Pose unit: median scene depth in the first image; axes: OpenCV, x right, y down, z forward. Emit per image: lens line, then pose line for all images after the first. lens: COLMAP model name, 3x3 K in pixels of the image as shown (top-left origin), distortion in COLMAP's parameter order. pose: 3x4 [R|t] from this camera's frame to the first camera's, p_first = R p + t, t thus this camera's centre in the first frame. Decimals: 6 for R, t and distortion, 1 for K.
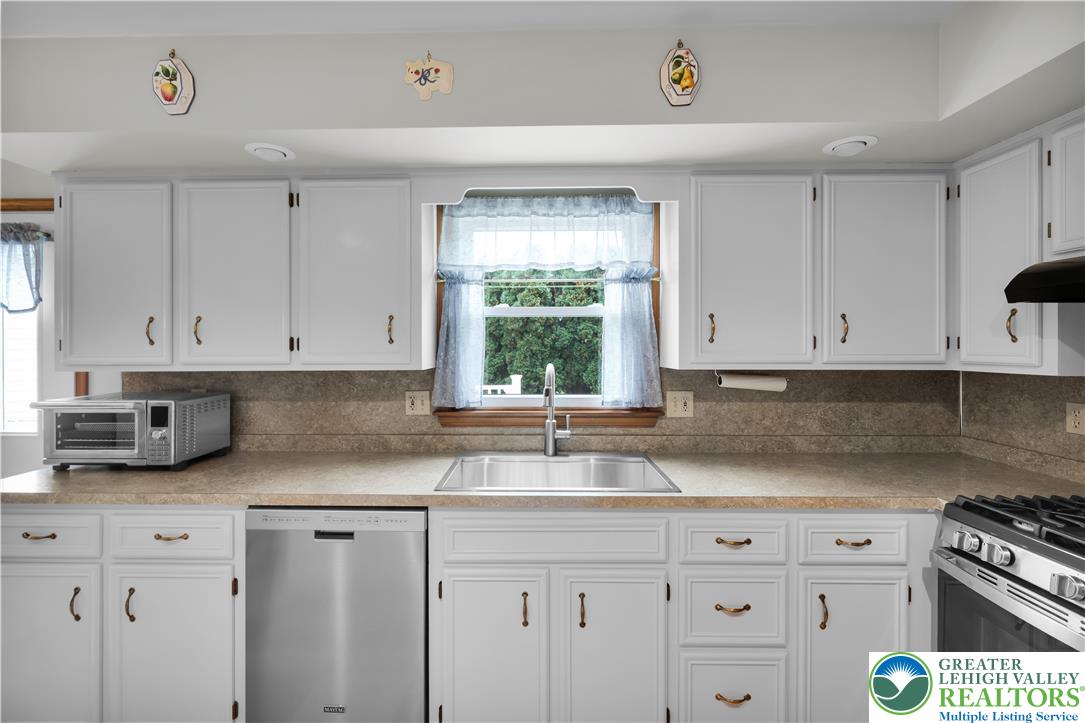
lens RADIAL K [[475.1, 0, 521.6], [0, 475.1, 347.1], [0, 0, 1]] dist [-0.000423, -0.001026]
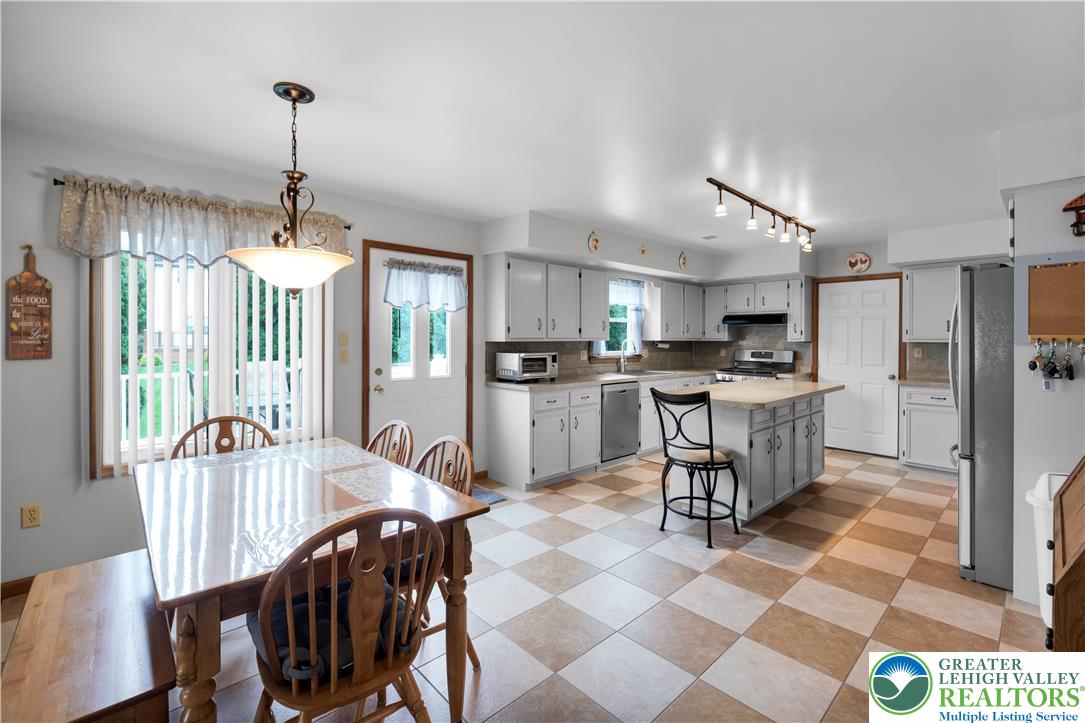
lens RADIAL K [[475.1, 0, 536.6], [0, 475.1, 339.8], [0, 0, 1]] dist [-0.000423, -0.001026]
pose [[0.719492, 0.002583, 0.694496, -2.230884], [-0.003932, 0.999992, 0.000354, 0.038905], [-0.694490, -0.002985, 0.719497, -0.650704]]
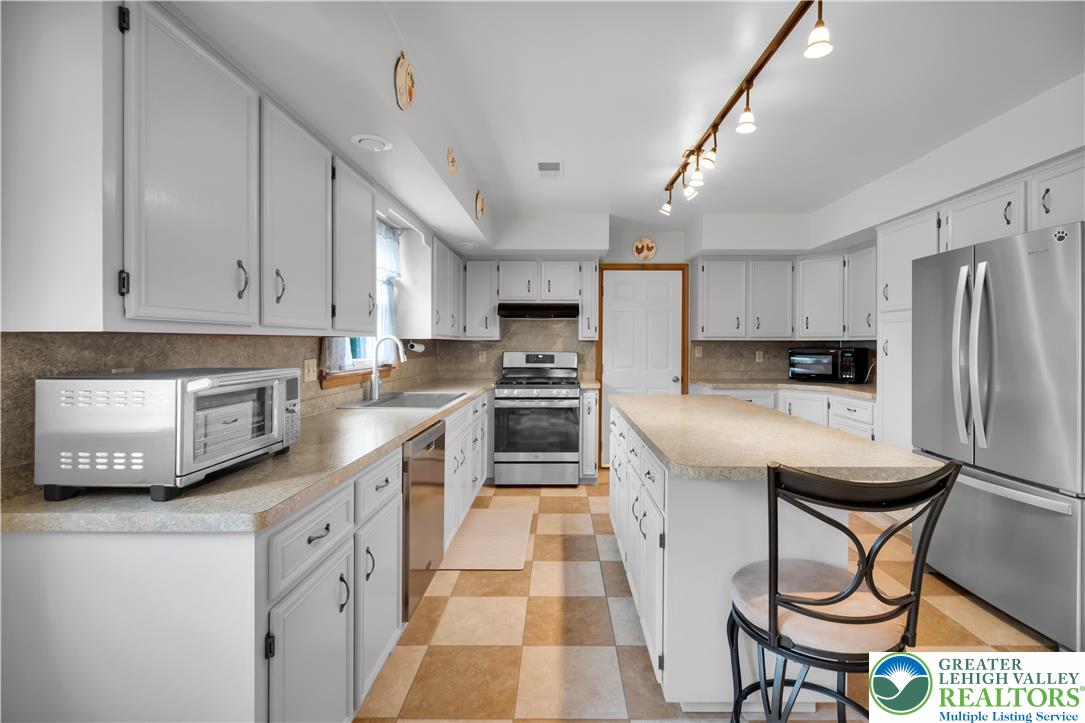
lens RADIAL K [[475.1, 0, 555.6], [0, 475.1, 343.3], [0, 0, 1]] dist [-0.000423, -0.001026]
pose [[-0.014560, 0.001821, 0.999892, -1.386406], [0.001219, 0.999998, -0.001804, 0.061493], [-0.999893, 0.001192, -0.014562, 0.474108]]
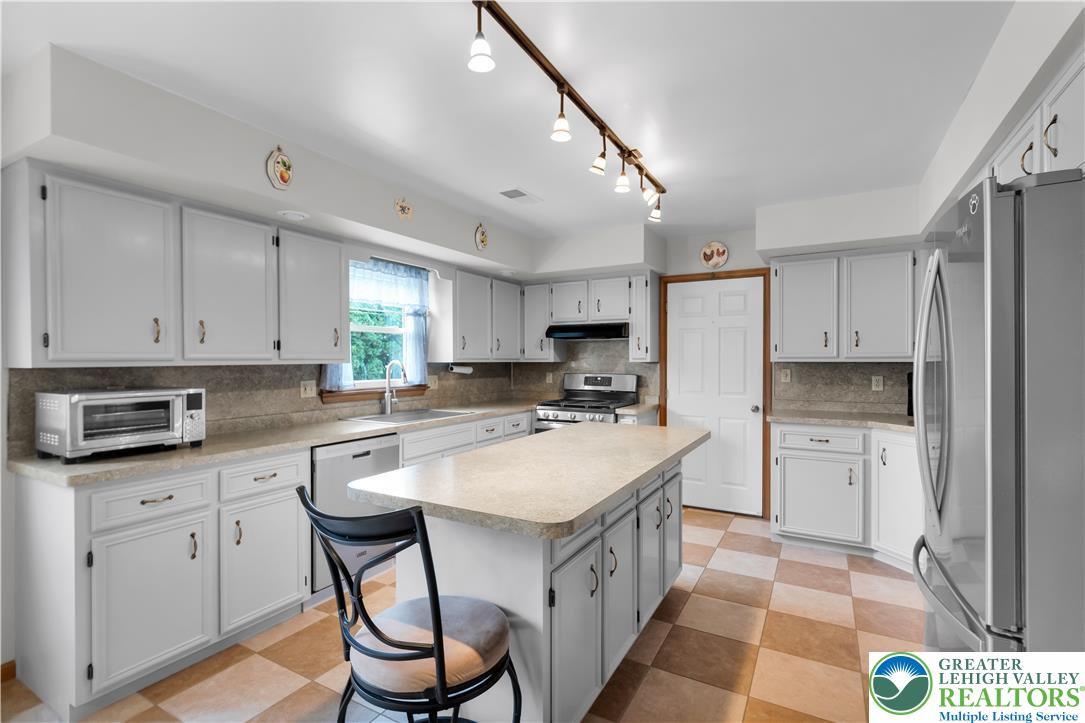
lens RADIAL K [[504.3, 0, 540.1], [0, 504.3, 363.4], [0, 0, 1]] dist [0.002089, 0.001114]
pose [[0.476704, -0.005594, 0.879046, -1.275126], [0.003507, 0.999984, 0.004461, 0.038824], [-0.879057, 0.000956, 0.476716, -0.348316]]
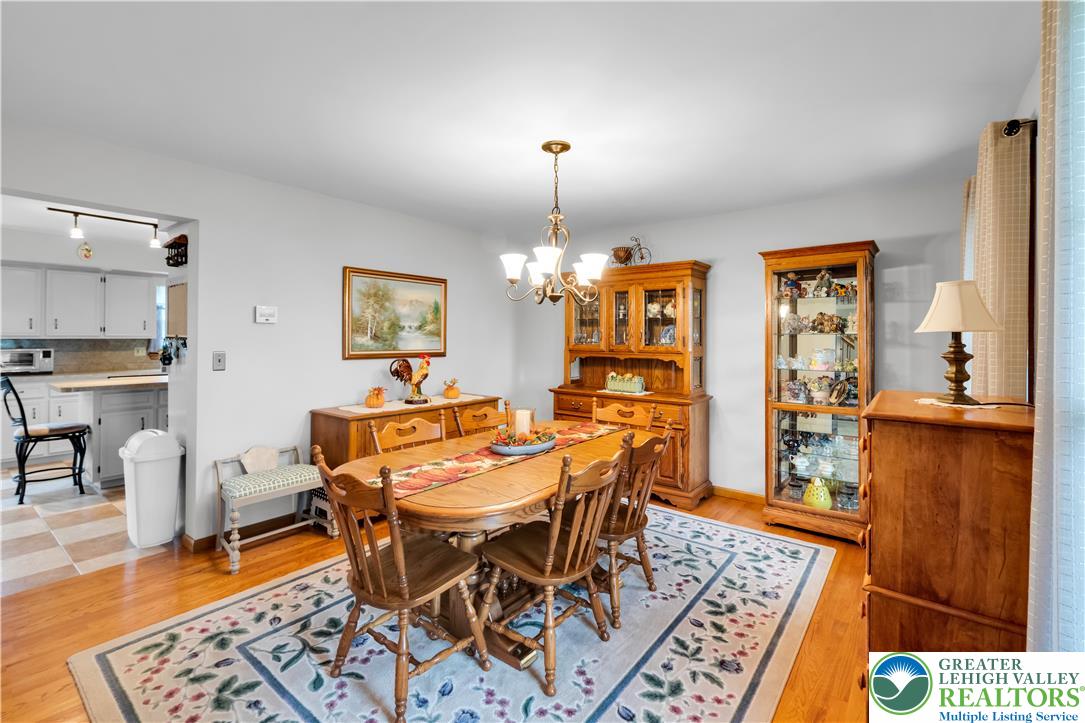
lens RADIAL K [[475.1, 0, 530.1], [0, 475.1, 340.7], [0, 0, 1]] dist [-0.000423, -0.001026]
pose [[0.601992, 0.008024, 0.798462, -1.110402], [-0.013833, 0.999904, 0.000381, 0.022442], [-0.798383, -0.011274, 0.602045, -2.600087]]
